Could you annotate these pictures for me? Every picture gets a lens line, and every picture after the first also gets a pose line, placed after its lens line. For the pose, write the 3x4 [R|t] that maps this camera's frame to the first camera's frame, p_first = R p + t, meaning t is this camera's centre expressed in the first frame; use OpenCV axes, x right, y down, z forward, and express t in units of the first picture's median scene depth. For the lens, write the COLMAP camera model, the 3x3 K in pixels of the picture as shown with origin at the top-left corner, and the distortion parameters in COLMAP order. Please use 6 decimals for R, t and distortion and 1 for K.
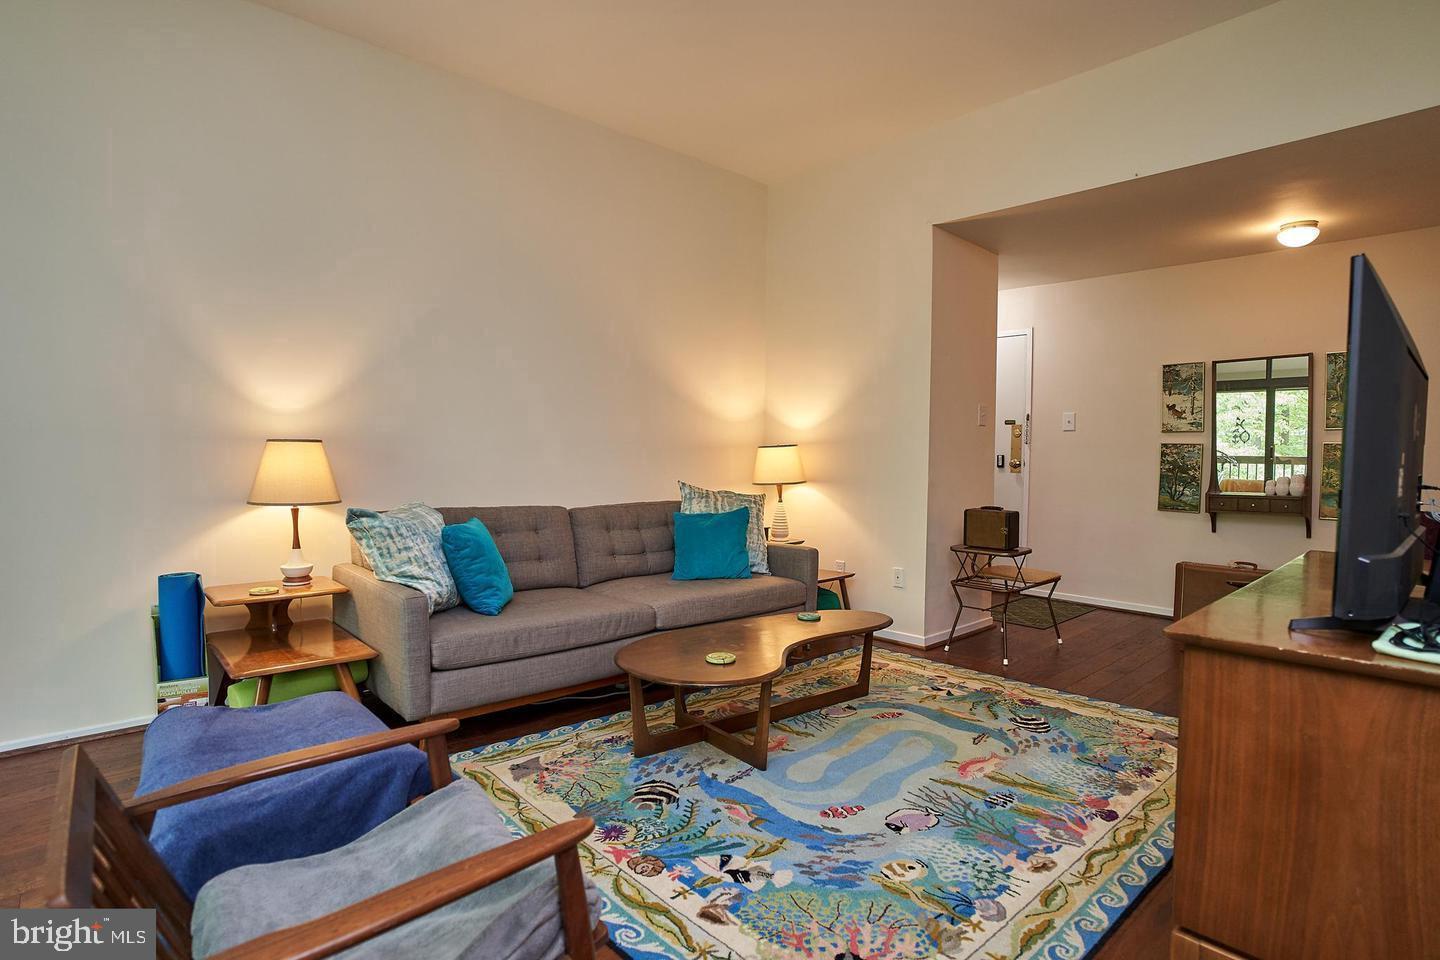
lens RADIAL K [[750.8, 0, 717.0], [0, 750.8, 478.6], [0, 0, 1]] dist [-0.084830, 0.047712]
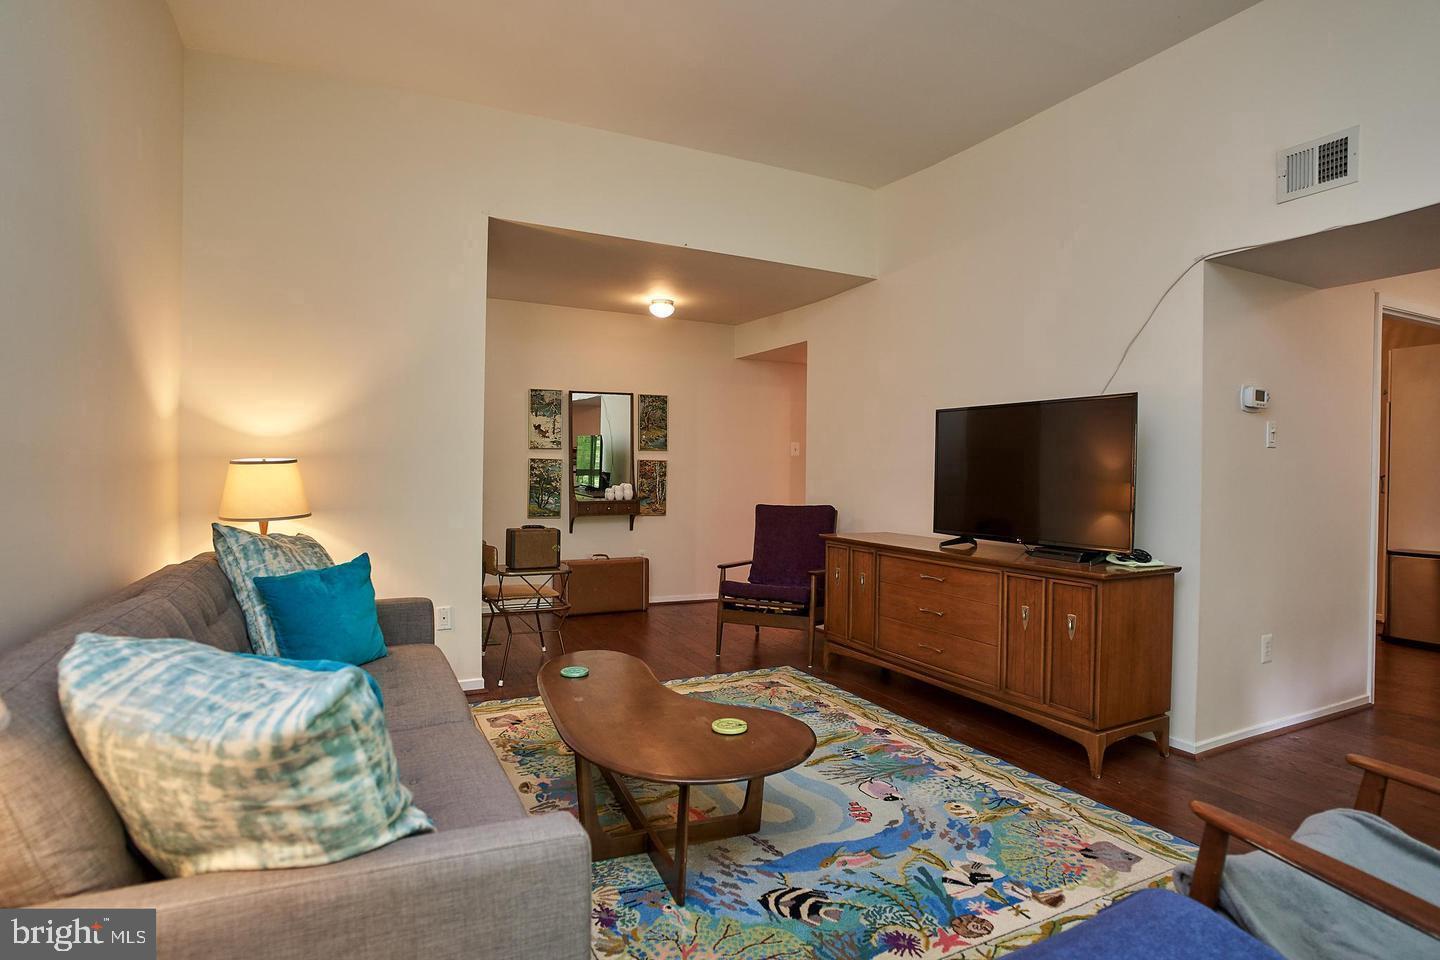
lens RADIAL K [[750.8, 0, 717.0], [0, 750.8, 478.6], [0, 0, 1]] dist [-0.084830, 0.047712]
pose [[0.265816, -0.018983, 0.963837, -0.929200], [0.024657, 0.999613, 0.012888, -0.054678], [-0.963708, 0.020340, 0.266181, 0.921485]]
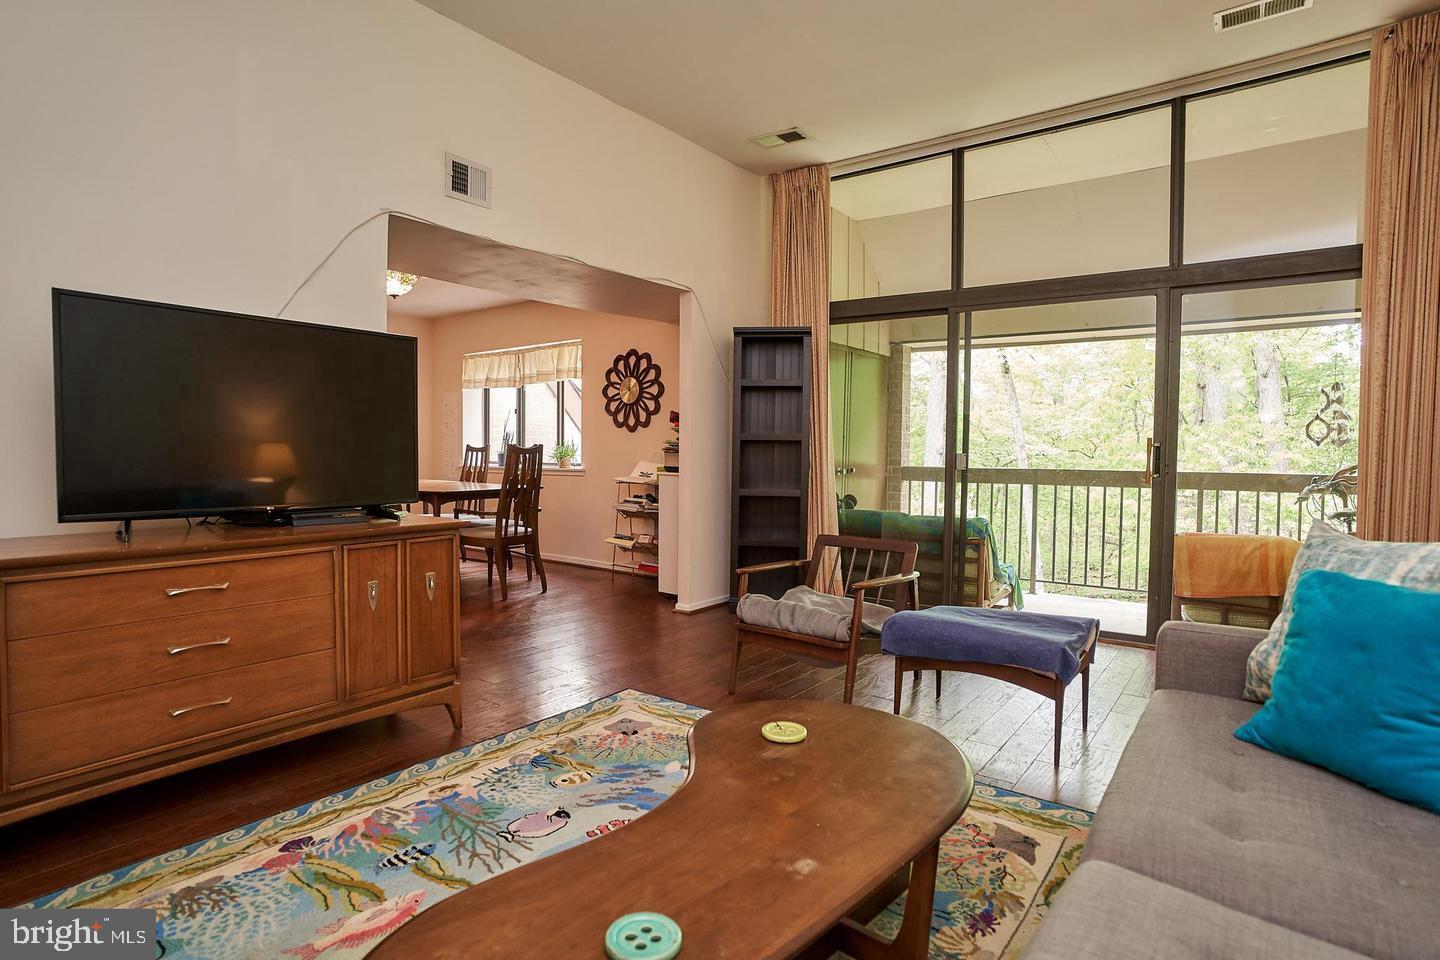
lens RADIAL K [[750.8, 0, 717.0], [0, 750.8, 478.6], [0, 0, 1]] dist [-0.084830, 0.047712]
pose [[-0.981862, -0.013147, -0.189142, 0.224333], [-0.027662, 0.996852, 0.074309, -0.038154], [0.187570, 0.078194, -0.979134, 1.895486]]
